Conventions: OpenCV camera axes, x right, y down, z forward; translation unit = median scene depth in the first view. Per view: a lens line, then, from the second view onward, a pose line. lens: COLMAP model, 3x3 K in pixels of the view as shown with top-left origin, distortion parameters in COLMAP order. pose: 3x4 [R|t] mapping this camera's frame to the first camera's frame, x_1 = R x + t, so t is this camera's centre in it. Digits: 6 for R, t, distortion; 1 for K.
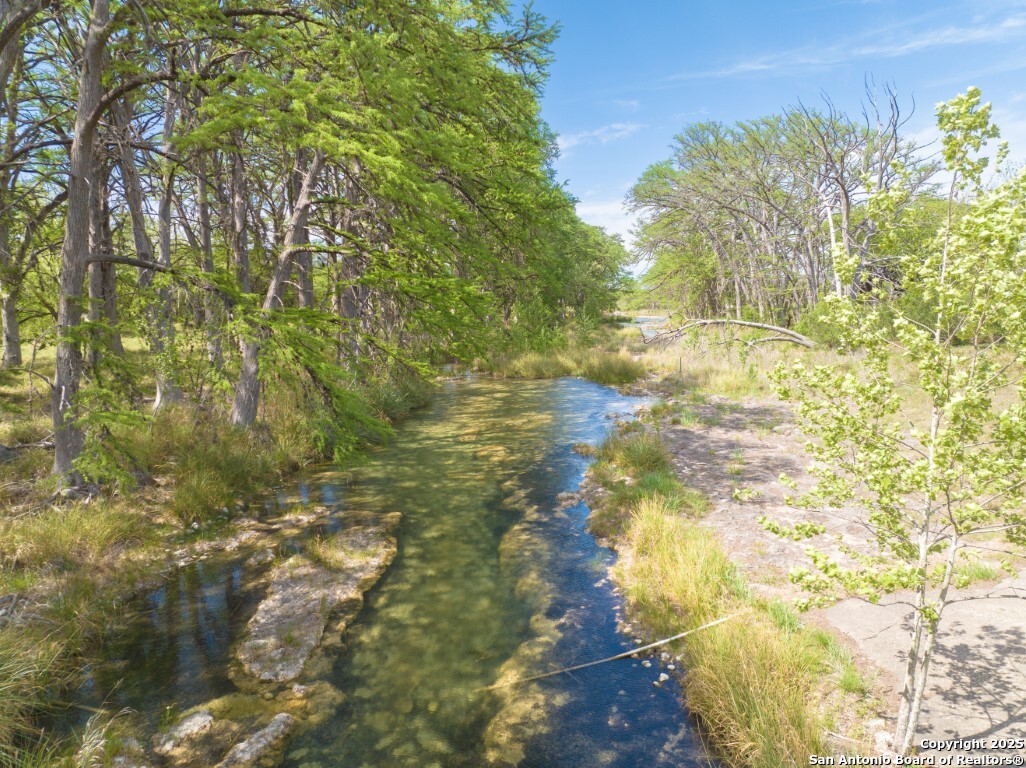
lens RADIAL K [[740.4, 0, 513.0], [0, 740.4, 384.0], [0, 0, 1]] dist [-0.051093, -0.001530]
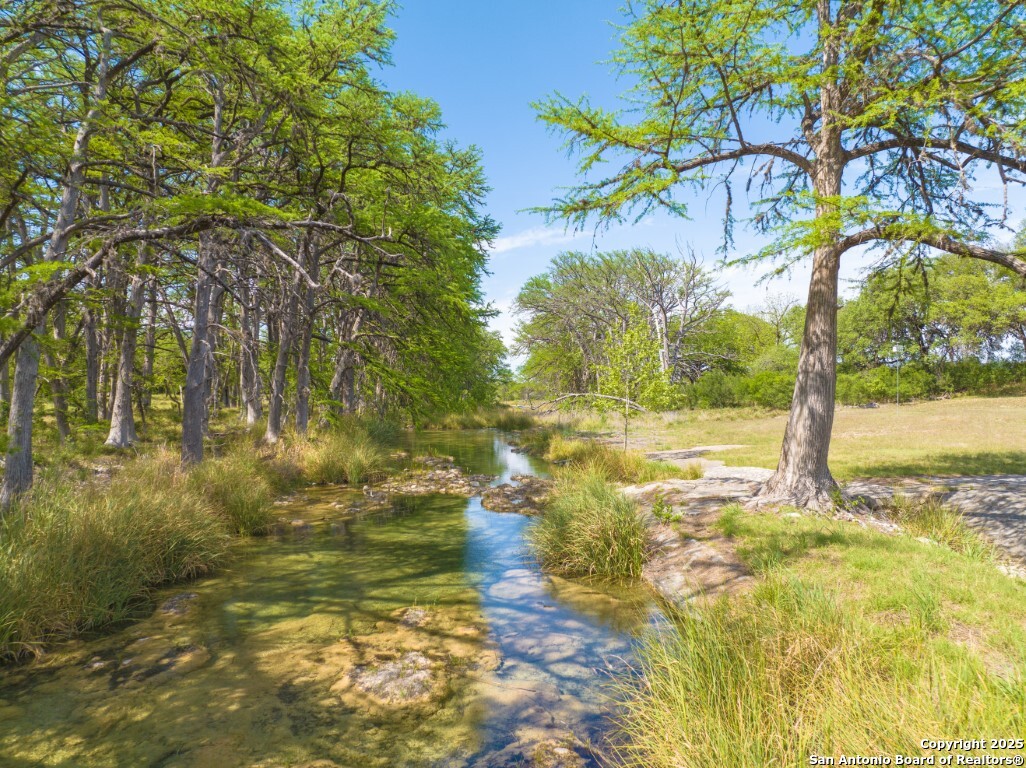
lens RADIAL K [[740.4, 0, 513.0], [0, 740.4, 384.0], [0, 0, 1]] dist [-0.051093, -0.001530]
pose [[0.984763, 0.025262, 0.172057, -0.072828], [-0.003375, 0.991982, -0.126334, 0.054574], [-0.173869, 0.123829, 0.976952, -0.270544]]
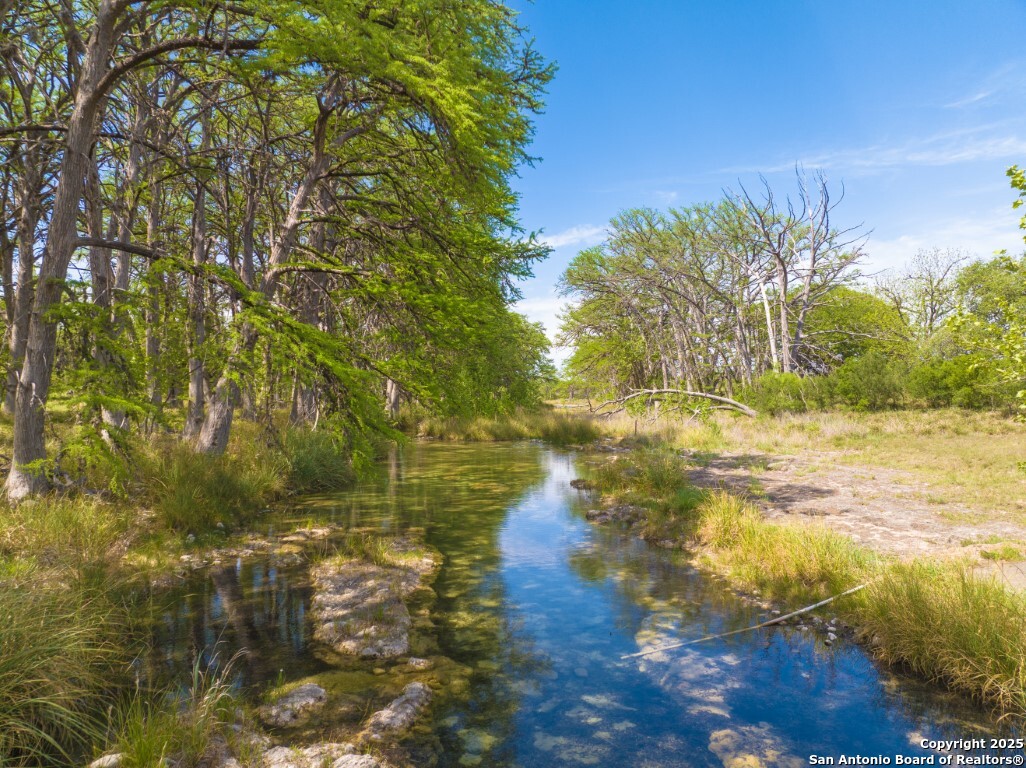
lens RADIAL K [[740.4, 0, 513.0], [0, 740.4, 384.0], [0, 0, 1]] dist [-0.051093, -0.001530]
pose [[0.992793, 0.022756, 0.117664, -0.033998], [-0.007926, 0.992125, -0.125001, 0.024717], [-0.119582, 0.123168, 0.985155, 0.016424]]
